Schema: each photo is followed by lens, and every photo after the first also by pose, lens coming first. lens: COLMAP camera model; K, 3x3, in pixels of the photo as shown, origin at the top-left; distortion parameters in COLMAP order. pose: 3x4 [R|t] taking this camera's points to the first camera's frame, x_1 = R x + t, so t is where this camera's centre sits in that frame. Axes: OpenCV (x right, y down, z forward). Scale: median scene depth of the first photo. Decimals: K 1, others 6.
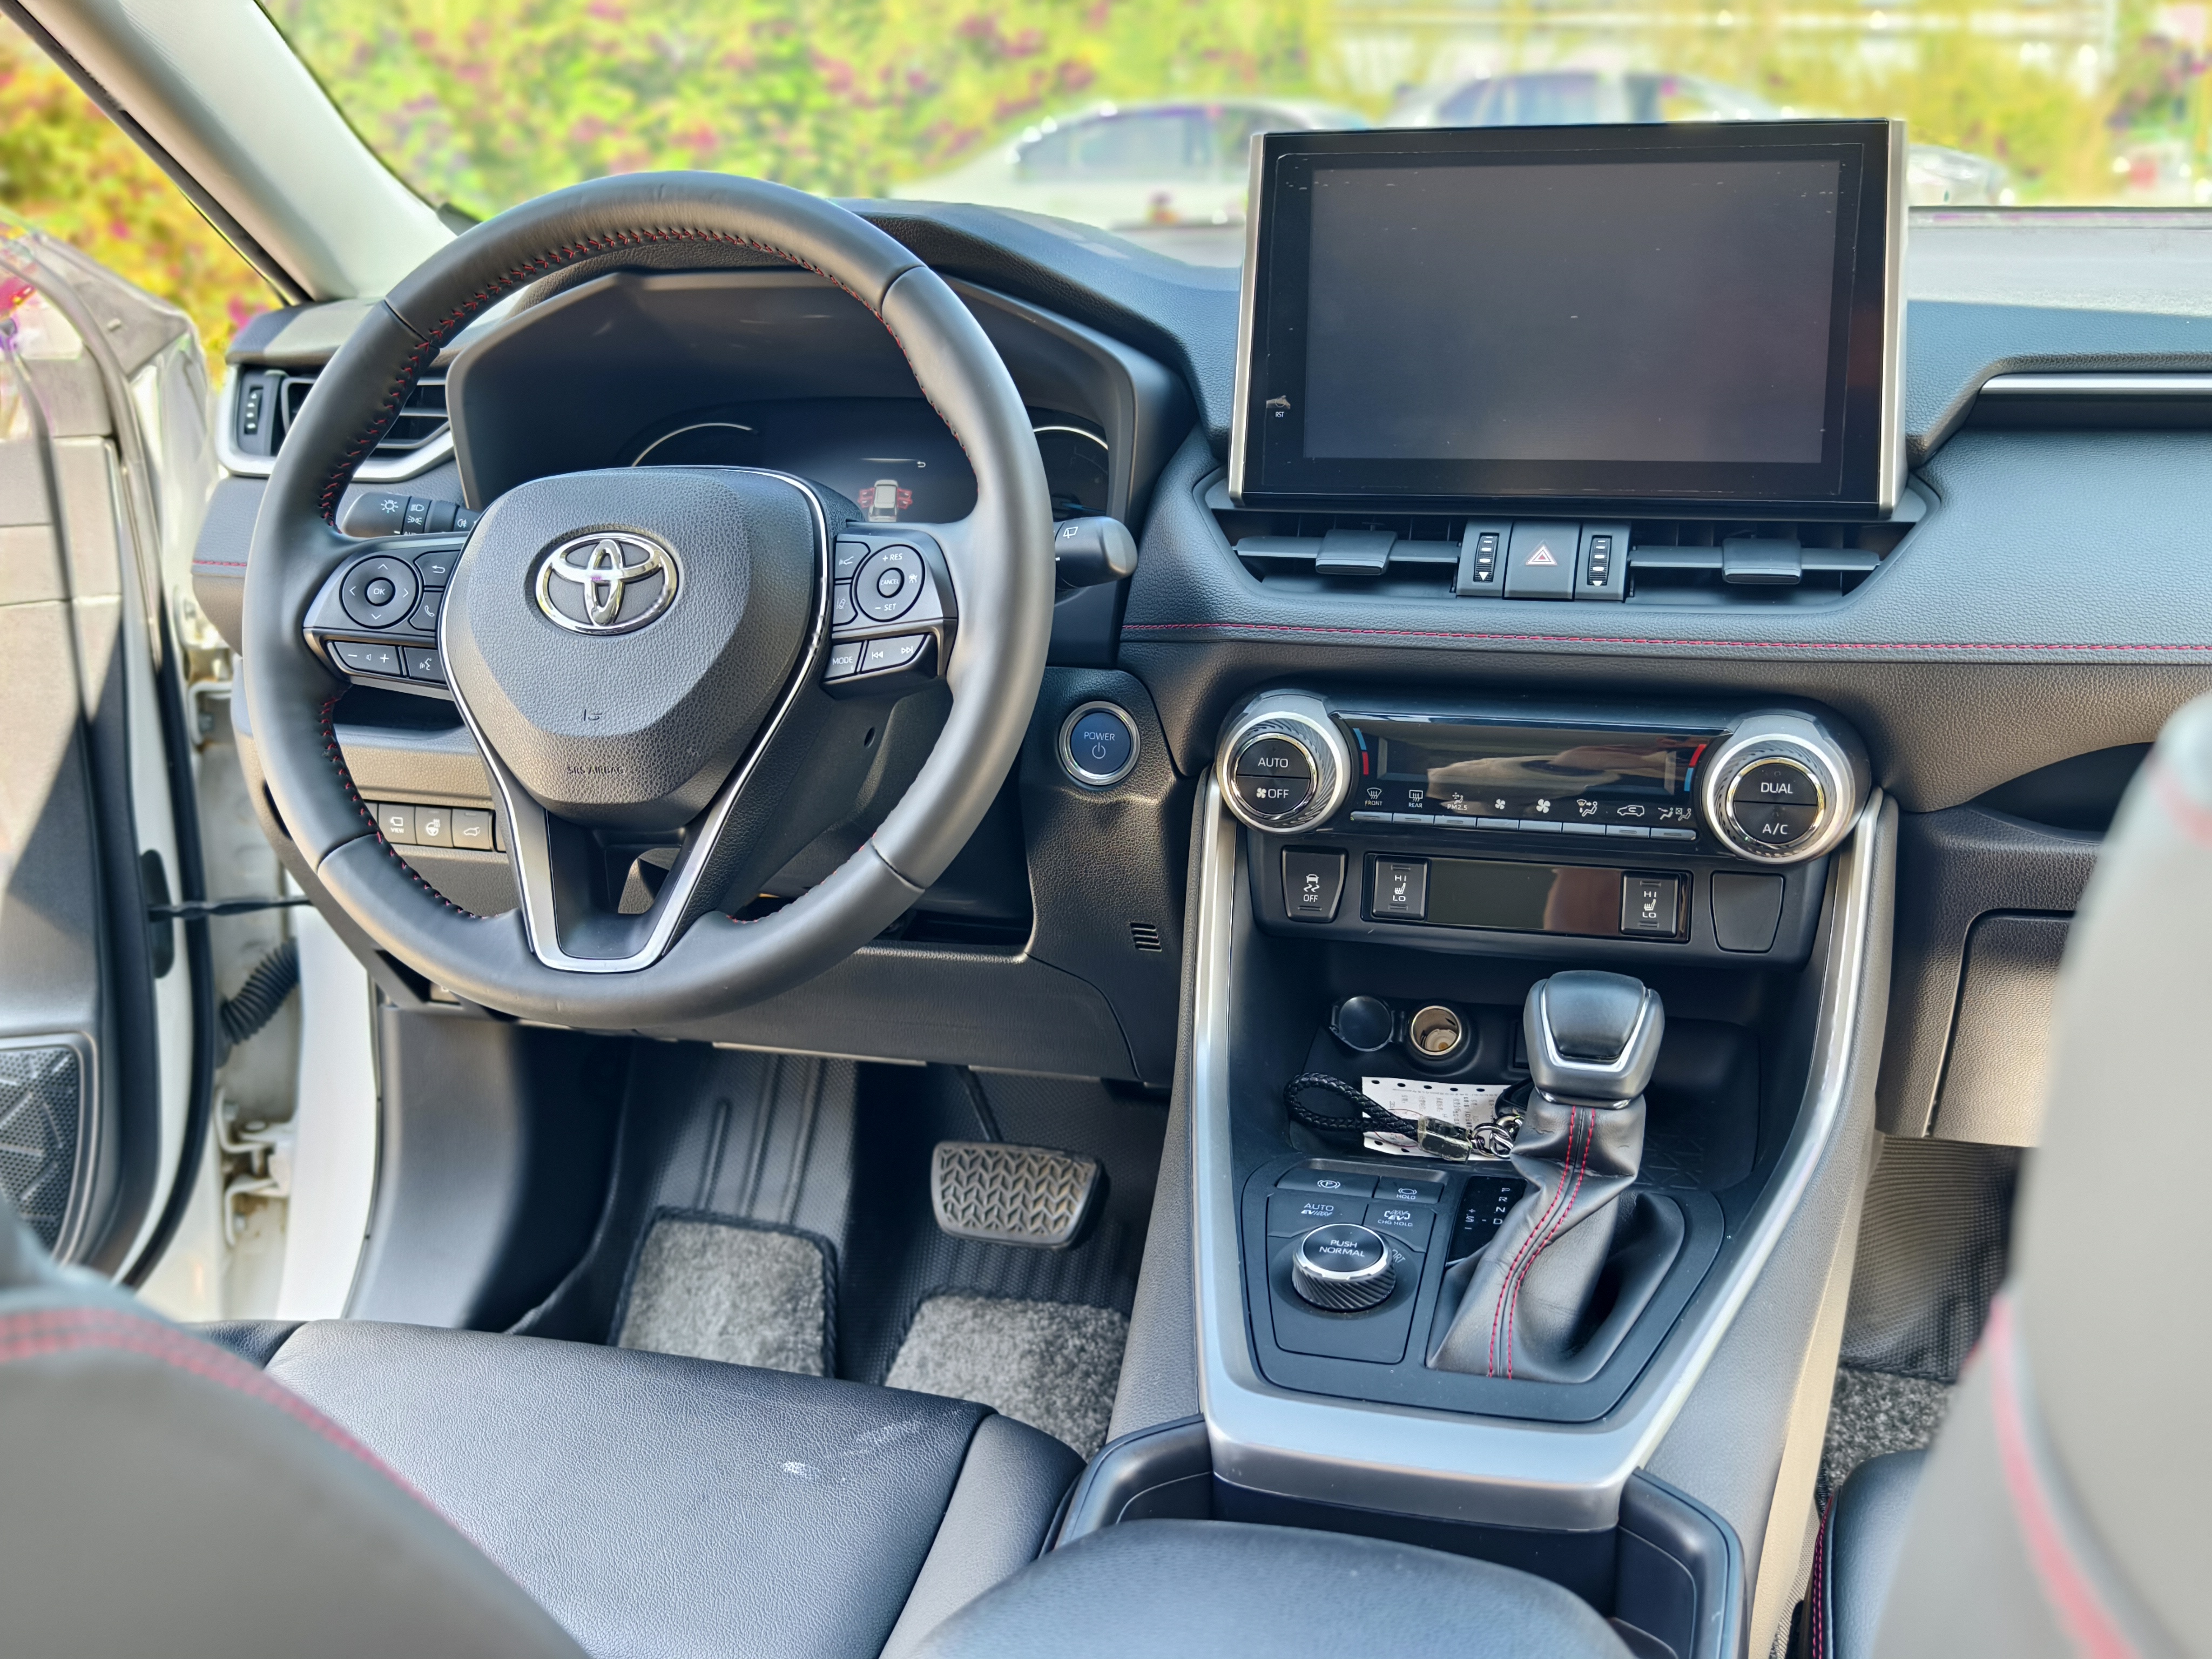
lens RADIAL K [[2256.4, 0, 1131.5], [0, 2256.4, 778.9], [0, 0, 1]] dist [0.013532, 0.000000]
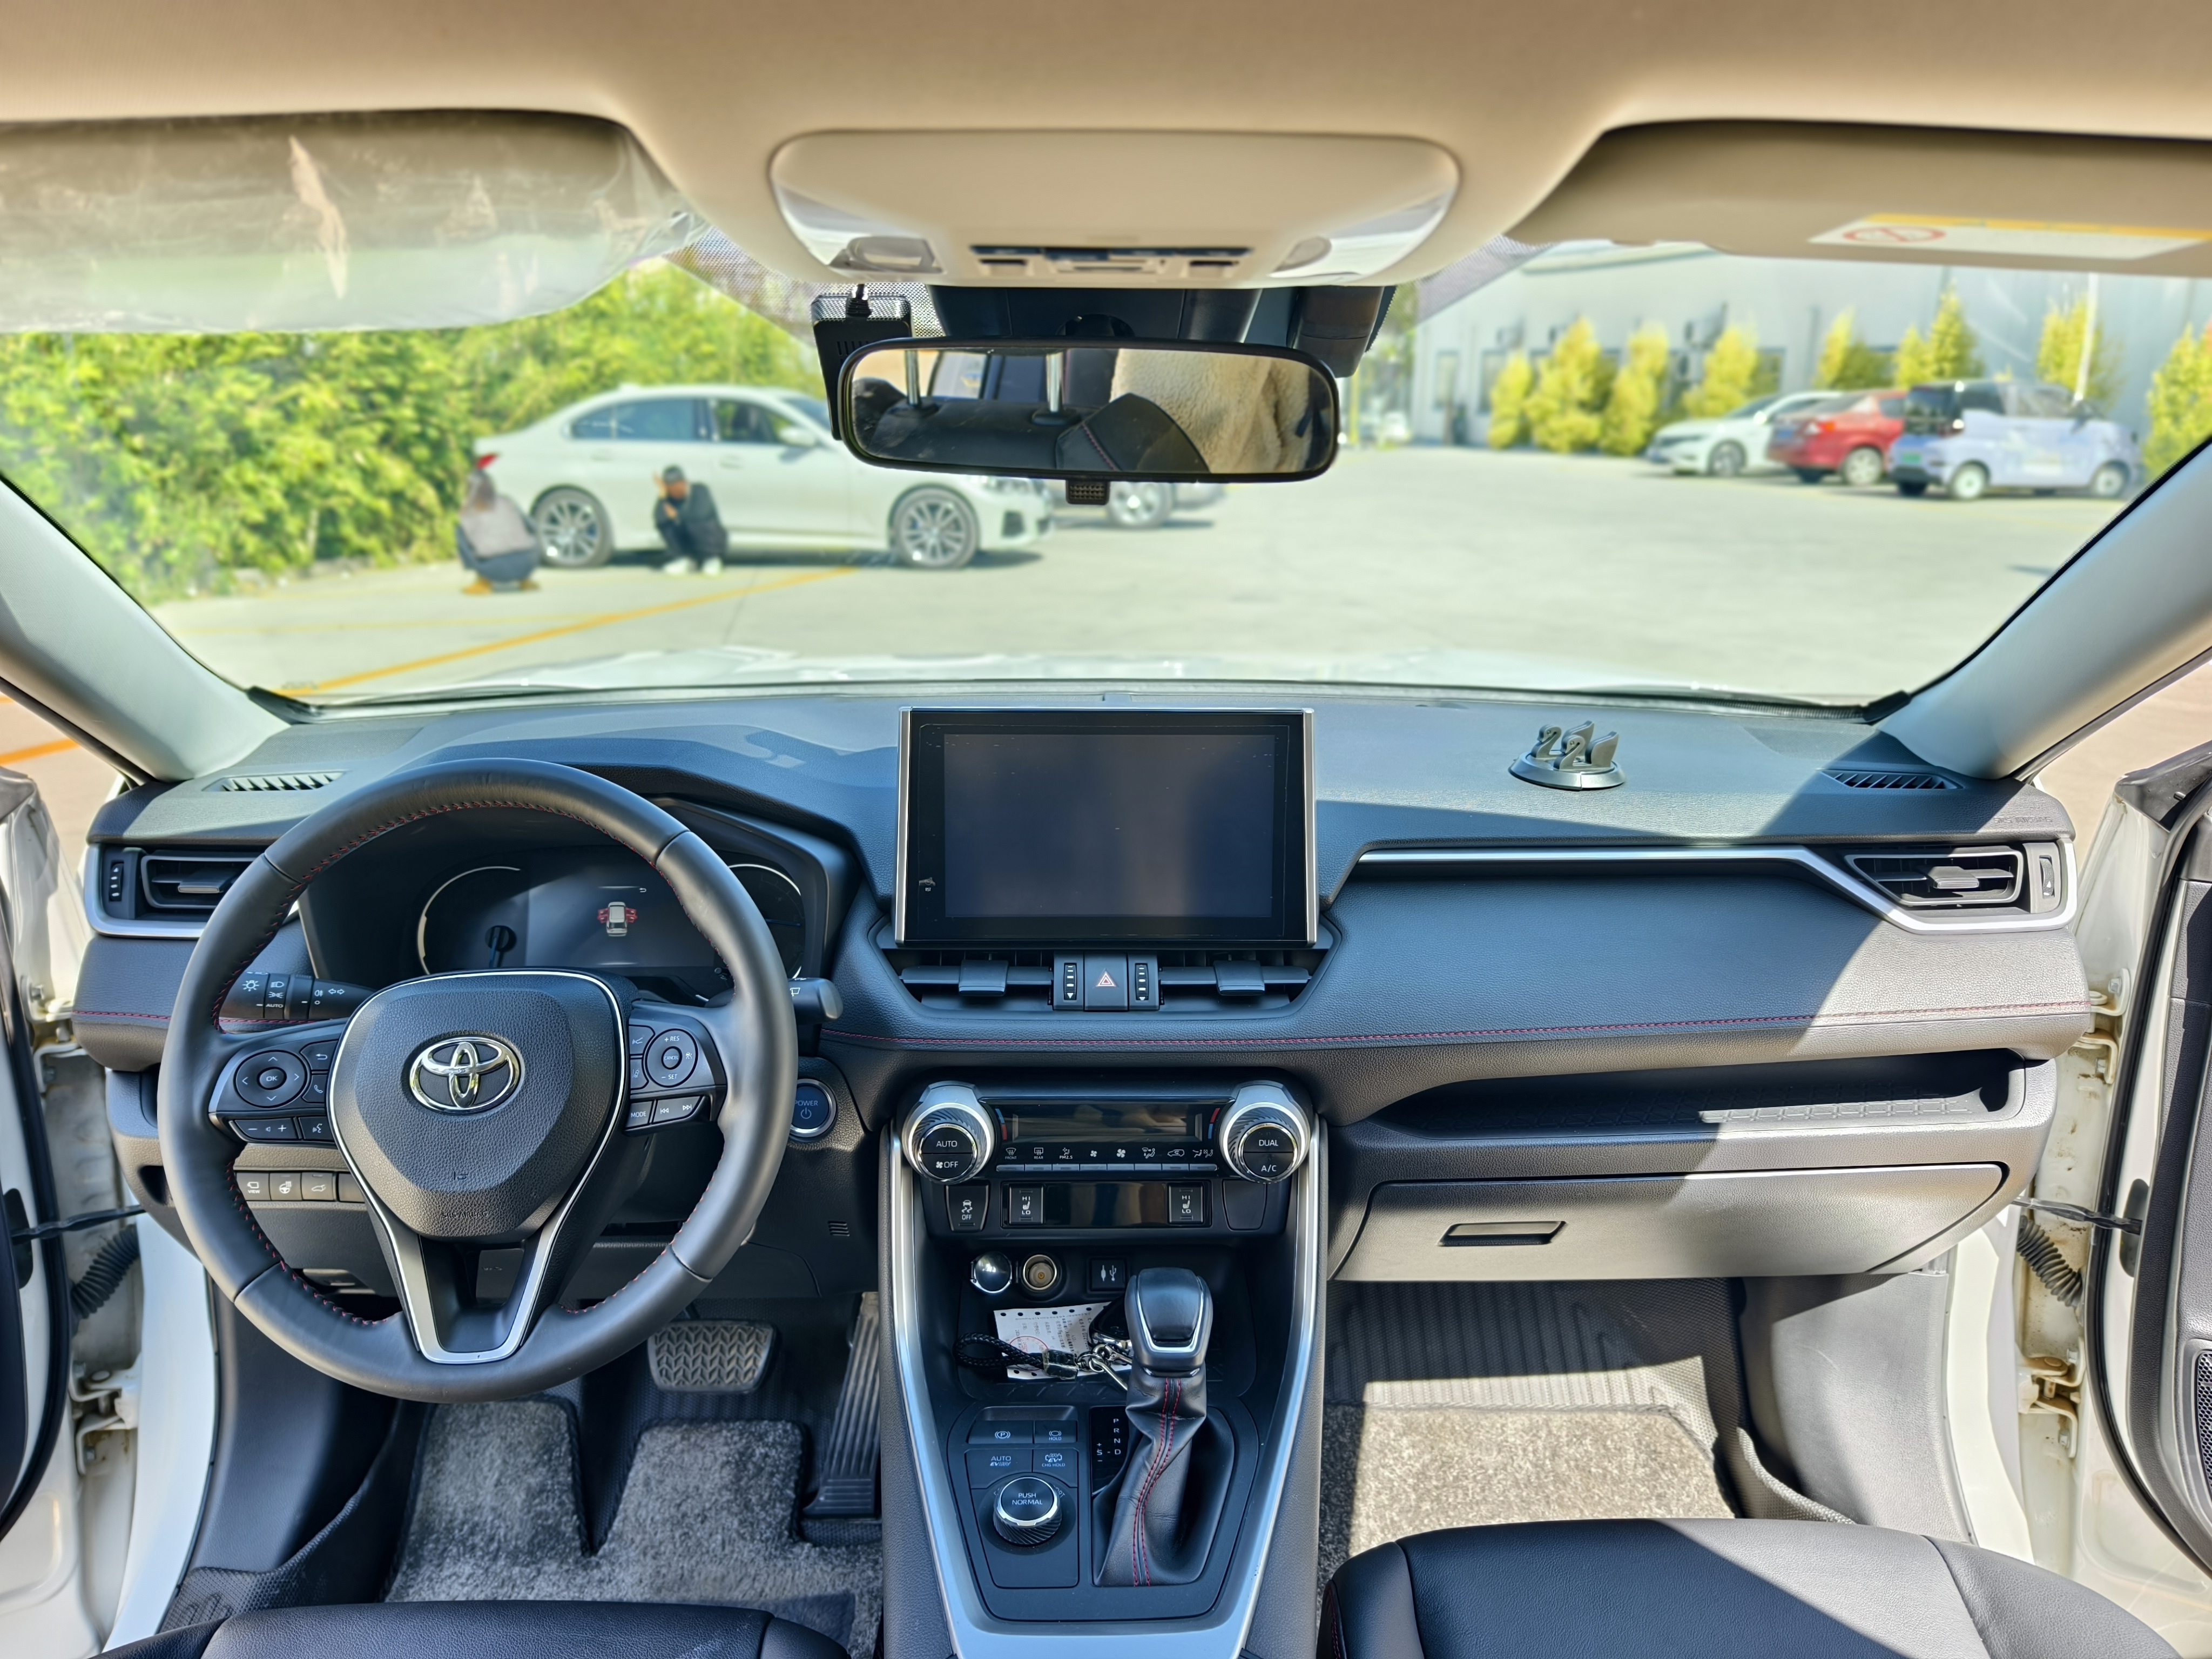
lens RADIAL K [[1522.8, 0, 1113.1], [0, 1522.8, 806.1], [0, 0, 1]] dist [0.007349, -0.018391]
pose [[0.958601, -0.039944, 0.281939, -0.101294], [0.046653, 0.998764, -0.017121, -0.197762], [-0.280906, 0.029566, 0.959280, -0.001597]]
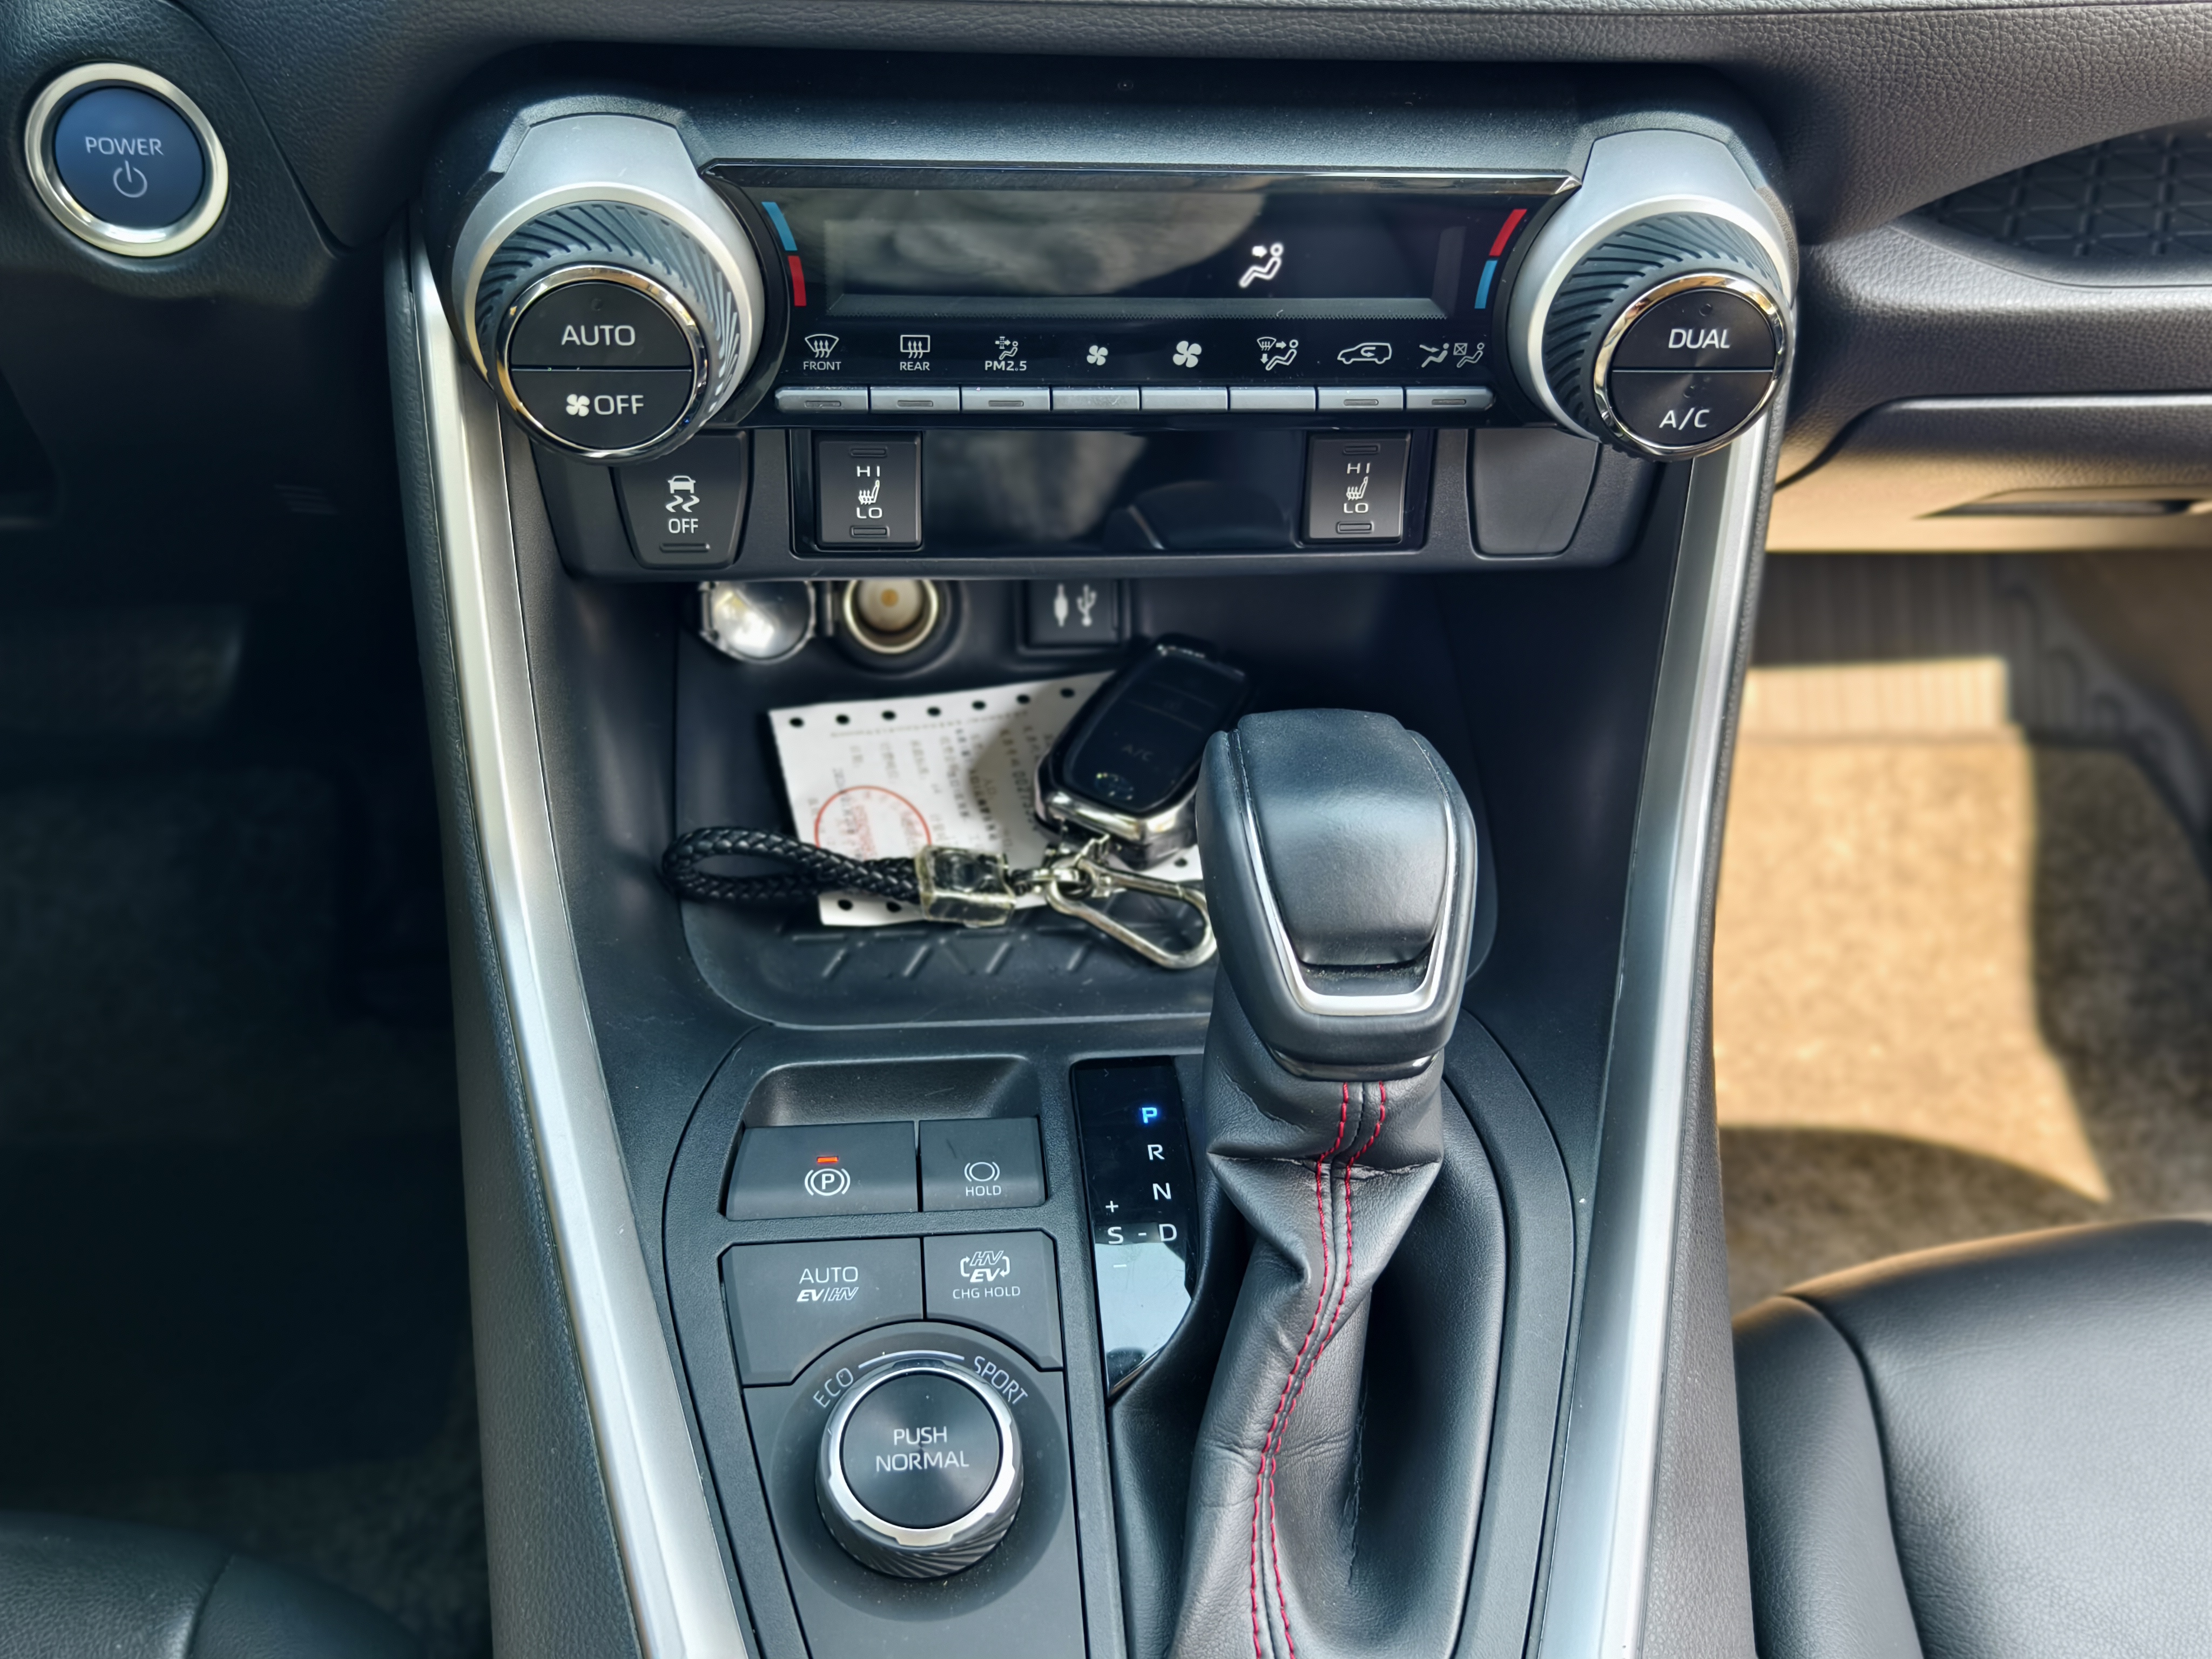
lens RADIAL K [[2256.4, 0, 1106.3], [0, 2256.4, 824.5], [0, 0, 1]] dist [0.013532, 0.000000]
pose [[0.932628, -0.187836, 0.308097, 0.004053], [0.005268, 0.860827, 0.508870, -0.135577], [-0.360802, -0.472963, 0.803821, 0.556773]]
